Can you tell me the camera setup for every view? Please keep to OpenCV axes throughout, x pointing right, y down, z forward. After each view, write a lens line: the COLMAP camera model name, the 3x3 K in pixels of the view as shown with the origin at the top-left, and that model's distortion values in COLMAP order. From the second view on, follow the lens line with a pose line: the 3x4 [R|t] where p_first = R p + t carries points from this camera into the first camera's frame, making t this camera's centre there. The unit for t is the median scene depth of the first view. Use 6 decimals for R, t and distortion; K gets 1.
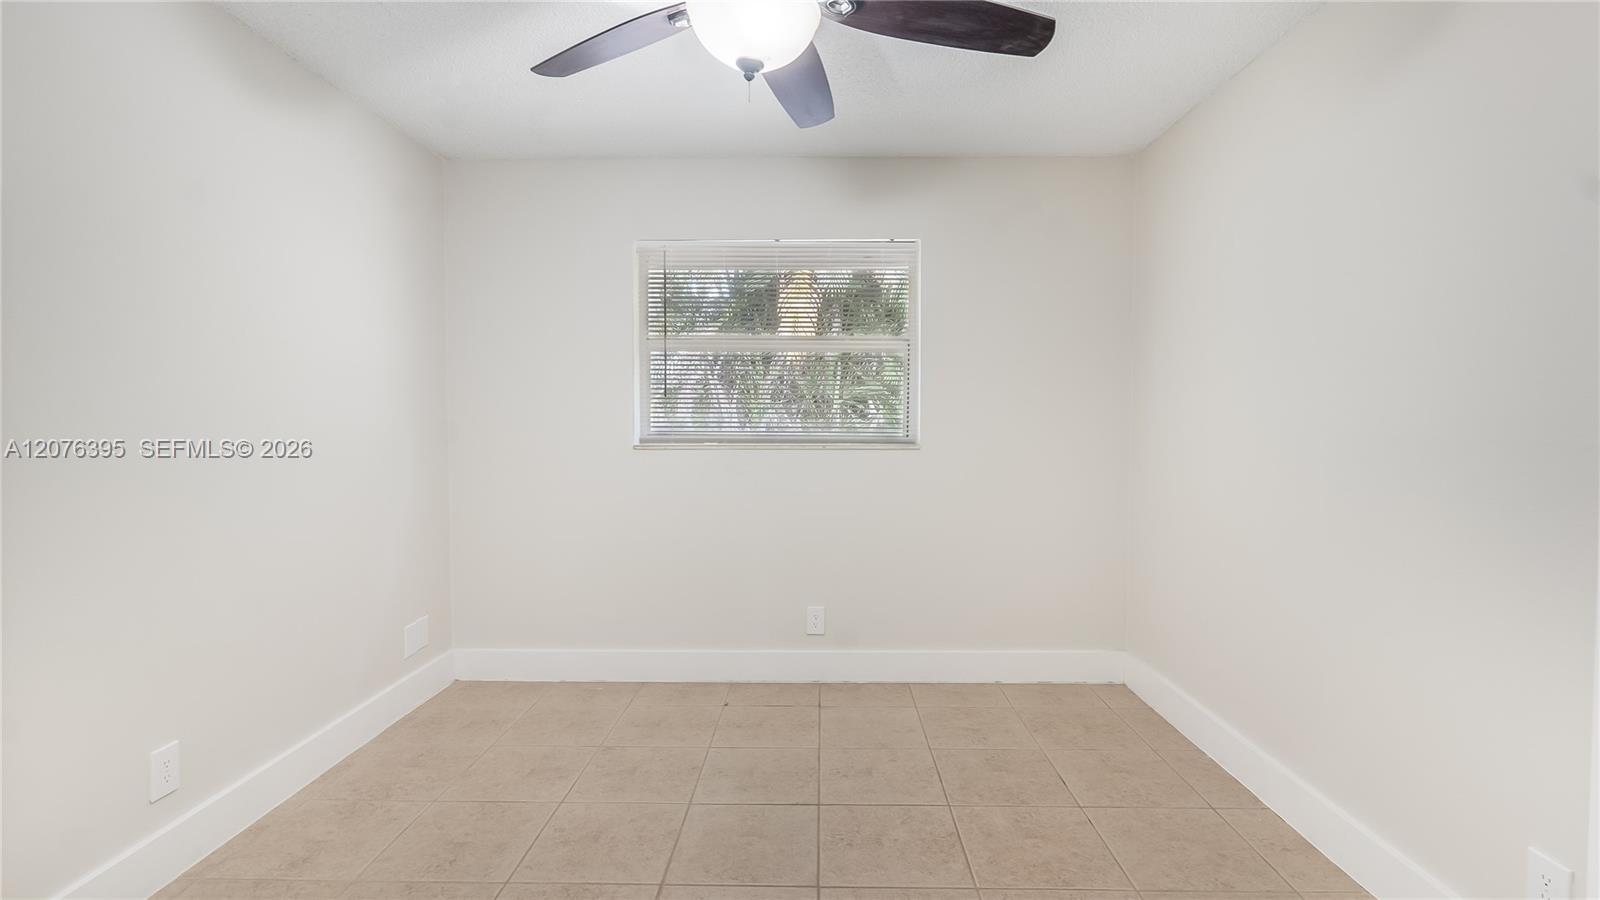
lens RADIAL K [[736.7, 0, 802.5], [0, 736.7, 445.8], [0, 0, 1]] dist [-0.005881, 0.000288]
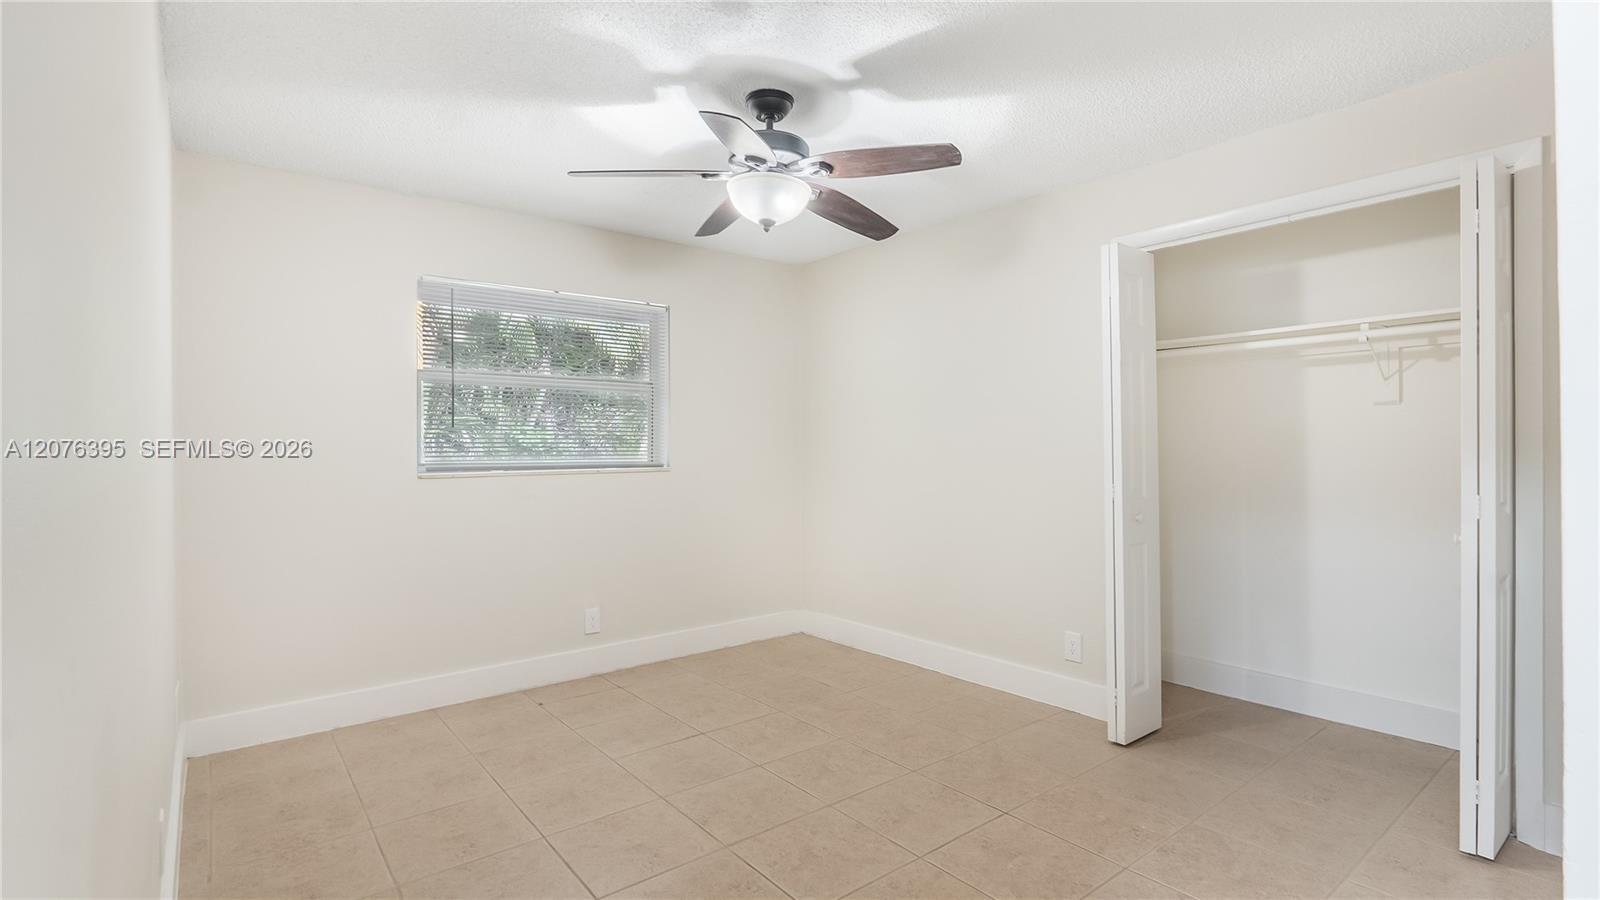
lens RADIAL K [[736.7, 0, 802.5], [0, 736.7, 445.8], [0, 0, 1]] dist [-0.005881, 0.000288]
pose [[0.779132, -0.008988, 0.626796, -0.449415], [0.033730, 0.999050, -0.027601, 0.004888], [-0.625952, 0.042646, 0.778695, -0.119877]]
